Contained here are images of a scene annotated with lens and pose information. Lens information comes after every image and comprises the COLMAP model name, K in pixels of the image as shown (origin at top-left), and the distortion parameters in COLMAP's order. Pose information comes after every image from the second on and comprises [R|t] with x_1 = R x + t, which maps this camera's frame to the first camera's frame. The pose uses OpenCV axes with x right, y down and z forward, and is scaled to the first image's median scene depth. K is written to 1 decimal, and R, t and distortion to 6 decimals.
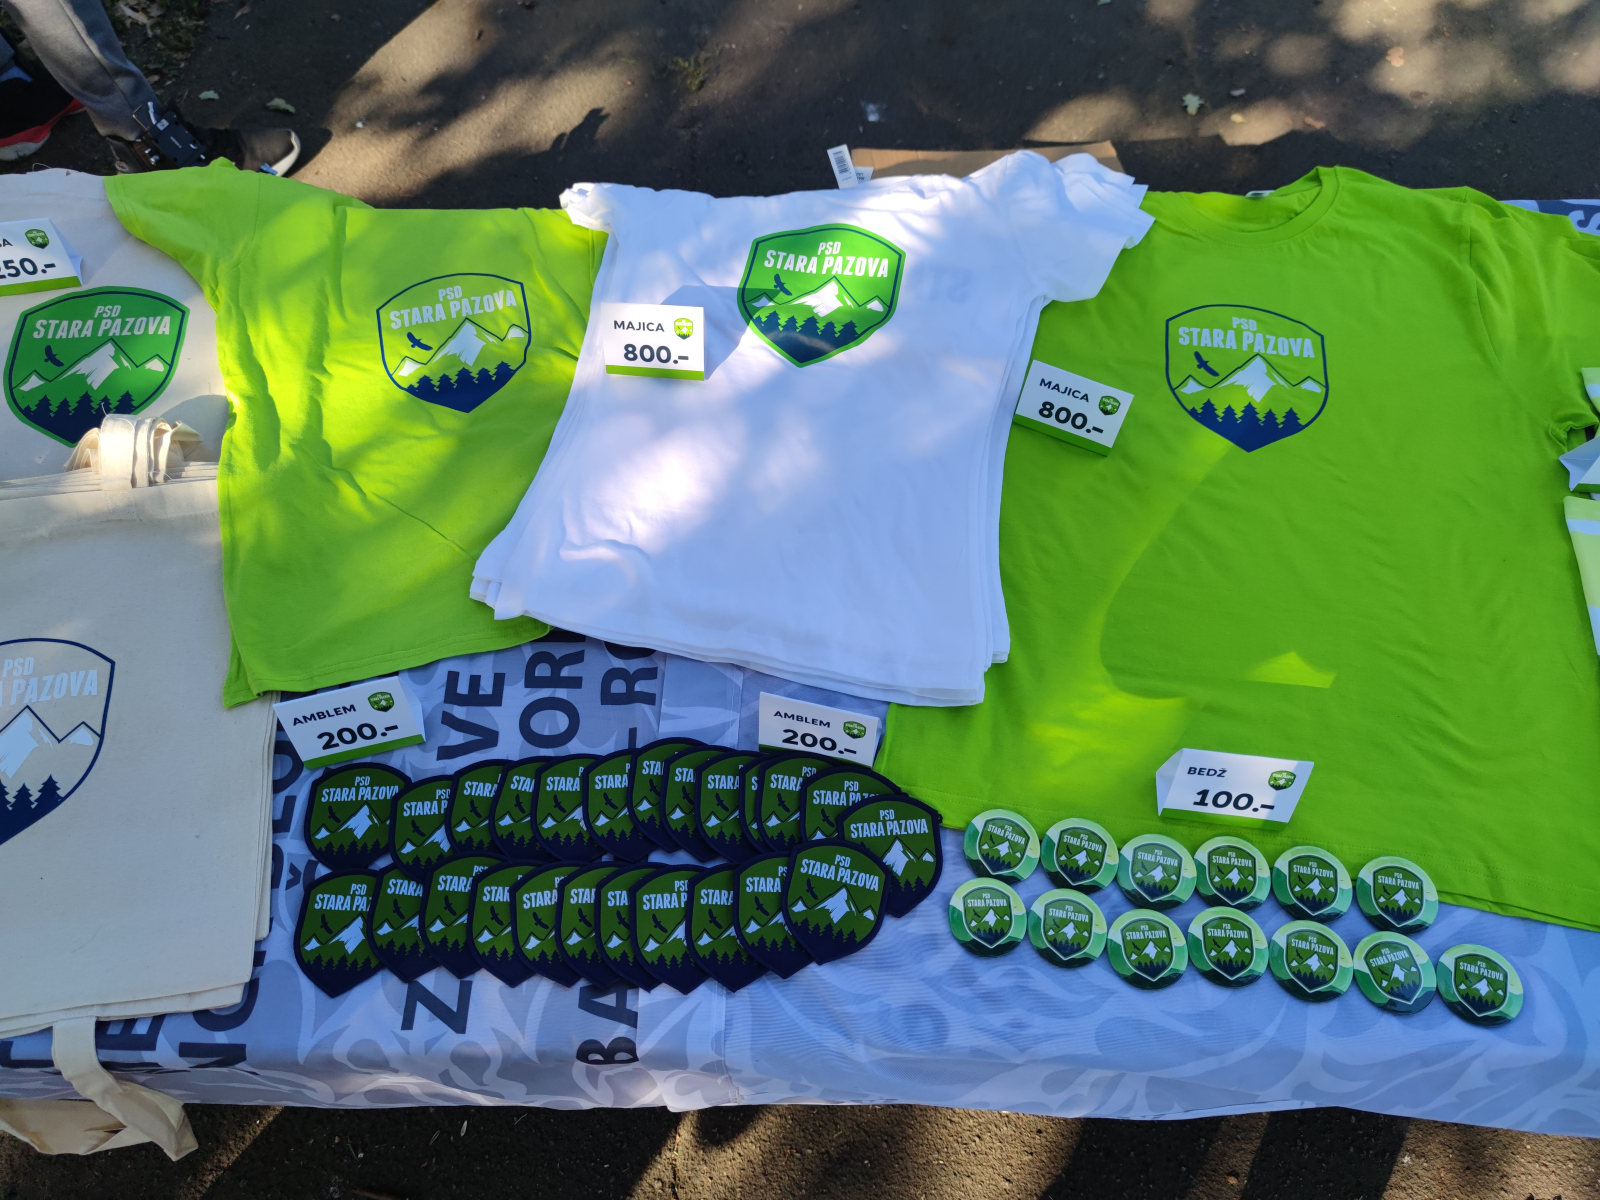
lens RADIAL K [[1149.8, 0, 784.8], [0, 1149.8, 626.5], [0, 0, 1]] dist [0.048184, -0.040862]
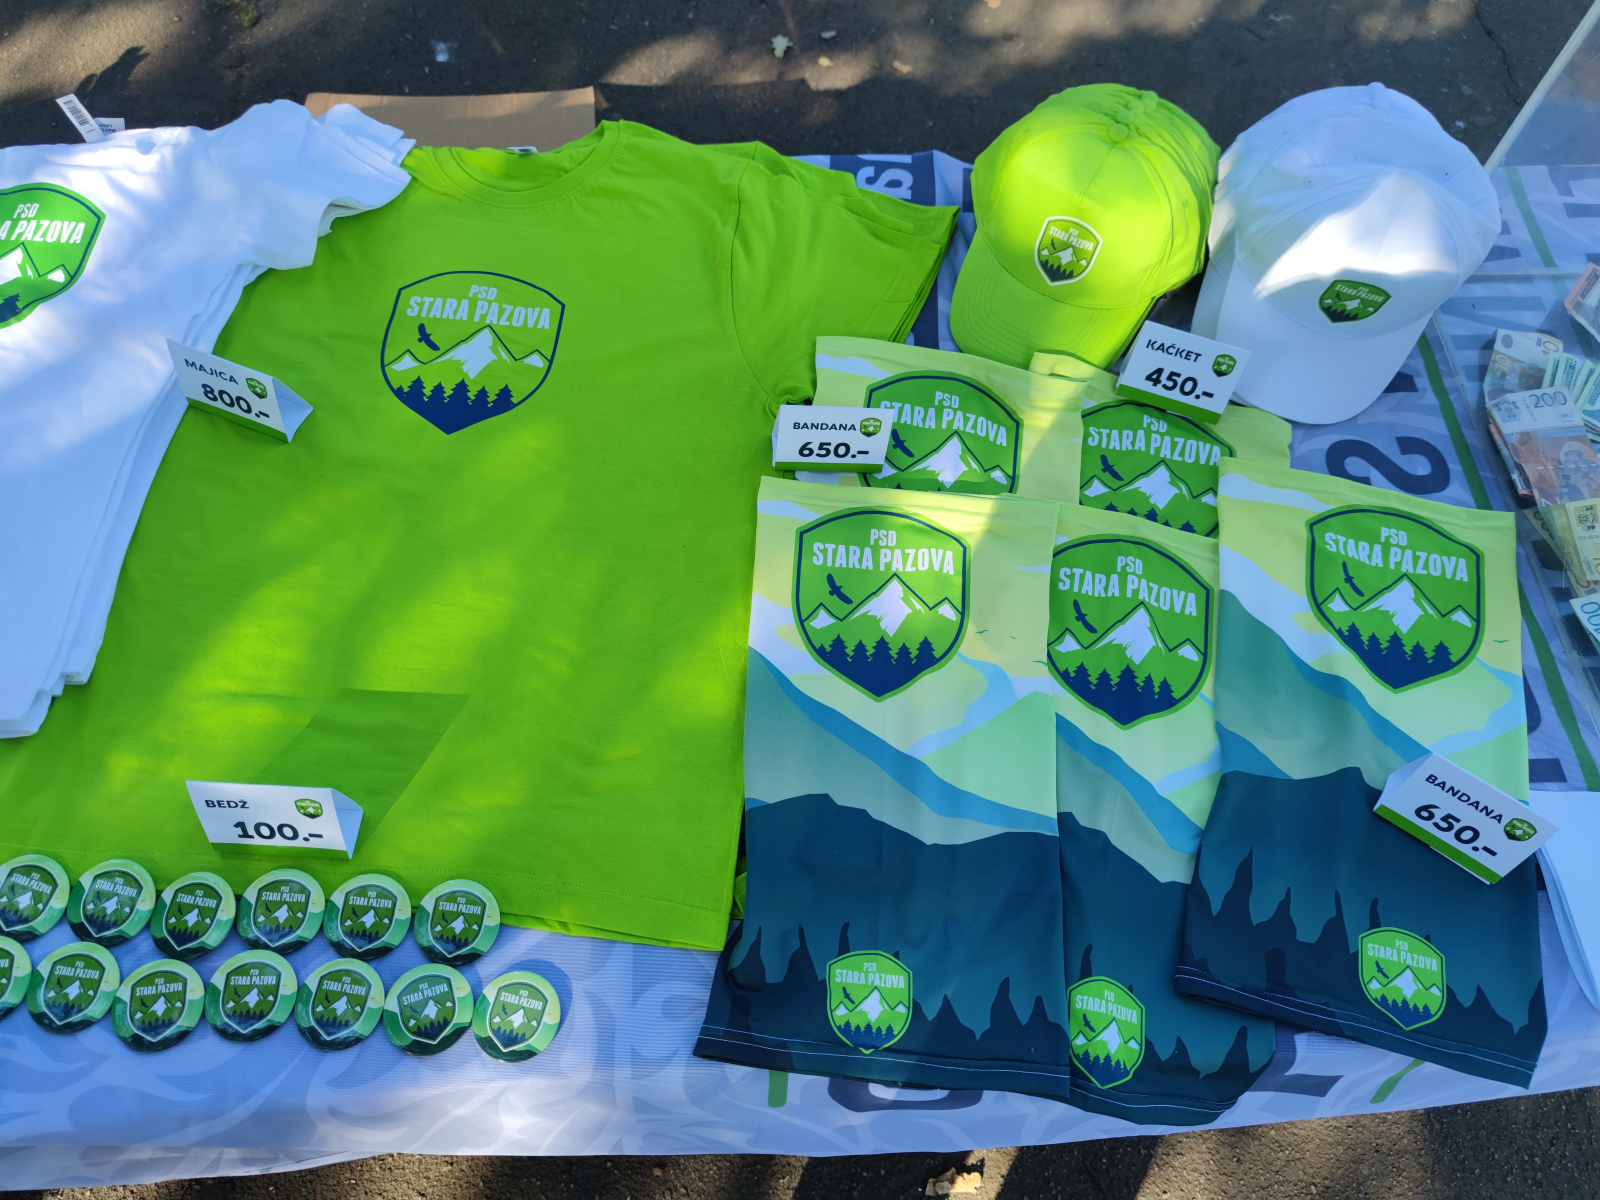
lens RADIAL K [[1145.5, 0, 800.0], [0, 1145.5, 600.0], [0, 0, 1]] dist [0.059397, -0.059185]
pose [[0.995371, -0.041460, 0.086709, 0.585345], [0.038999, 0.998792, 0.029889, -0.033946], [-0.087843, -0.026369, 0.995785, 0.052011]]
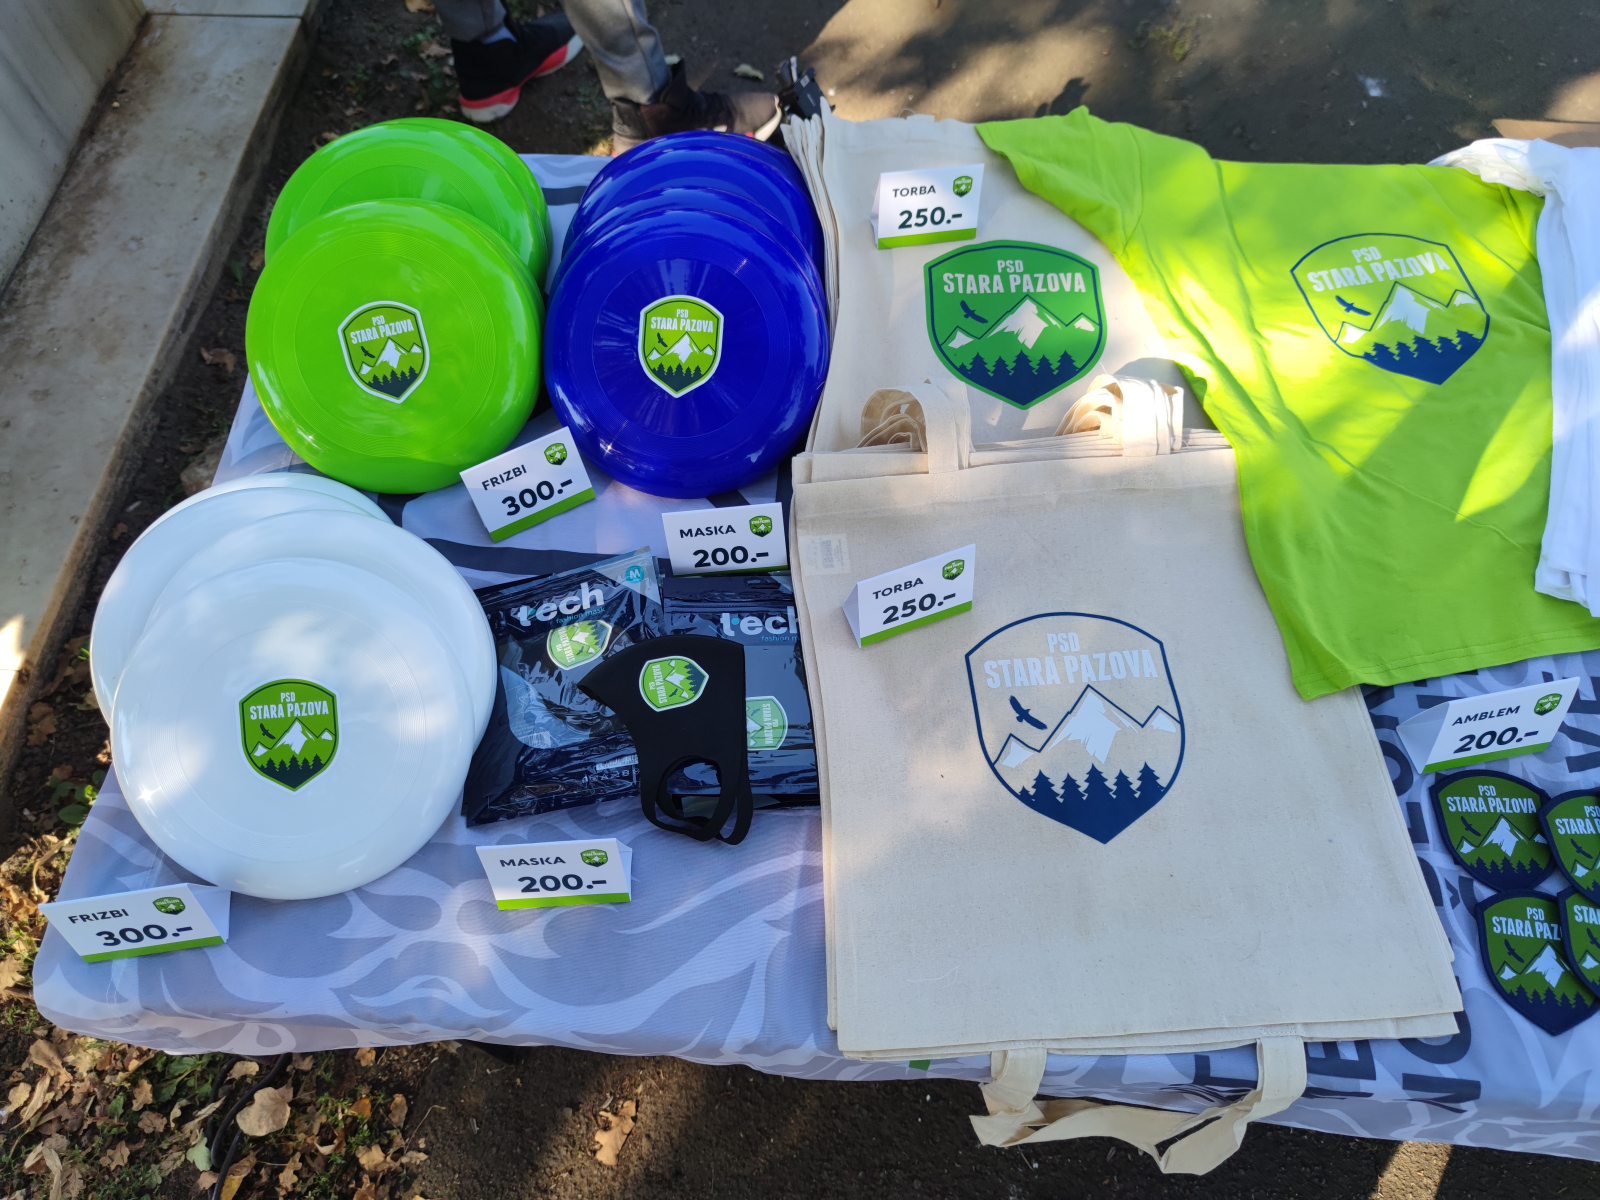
lens RADIAL K [[1147.9, 0, 756.8], [0, 1147.9, 620.0], [0, 0, 1]] dist [0.038492, -0.043612]
pose [[0.996215, 0.051496, -0.070025, -0.740223], [-0.051273, 0.998672, 0.004978, 0.022235], [0.070188, -0.001369, 0.997533, 0.057459]]
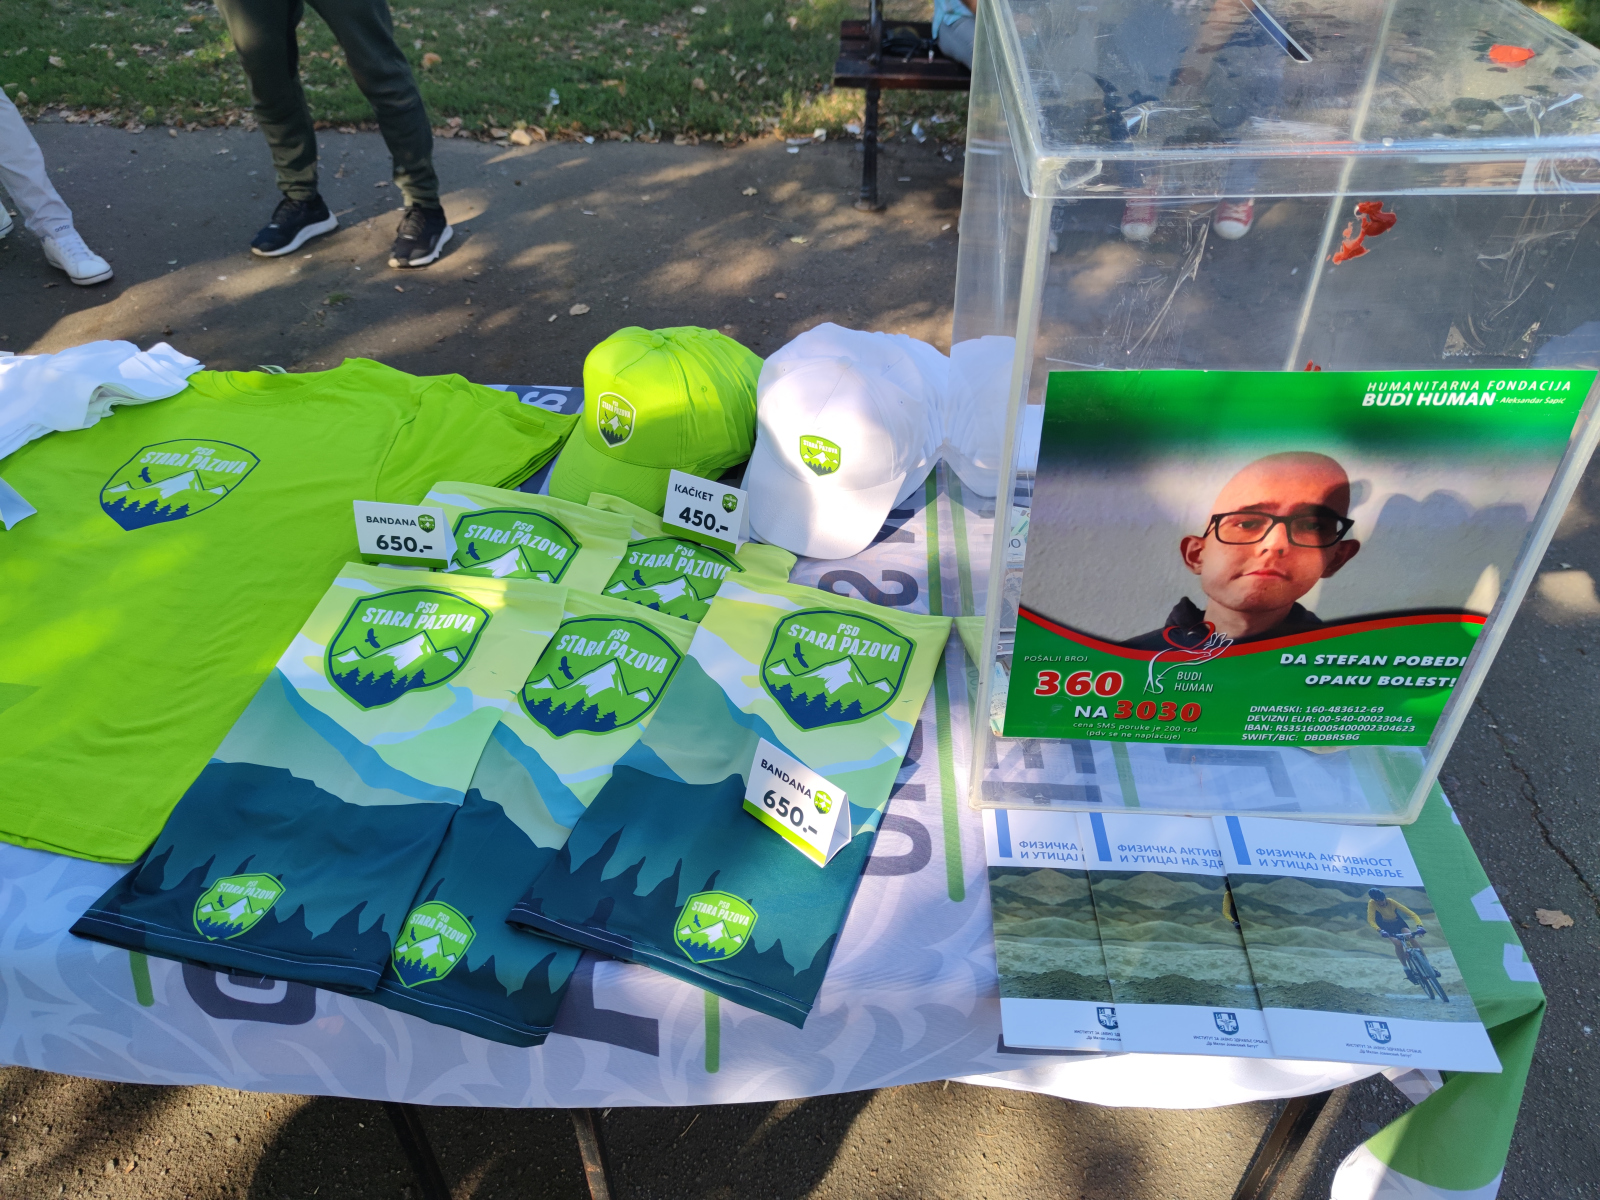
lens RADIAL K [[1161.4, 0, 787.5], [0, 1161.4, 605.6], [0, 0, 1]] dist [0.095472, -0.130558]
pose [[0.999540, 0.024686, -0.017611, 1.092422], [-0.029202, 0.940096, -0.339656, 0.315320], [0.008172, 0.340014, 0.940385, -0.123538]]
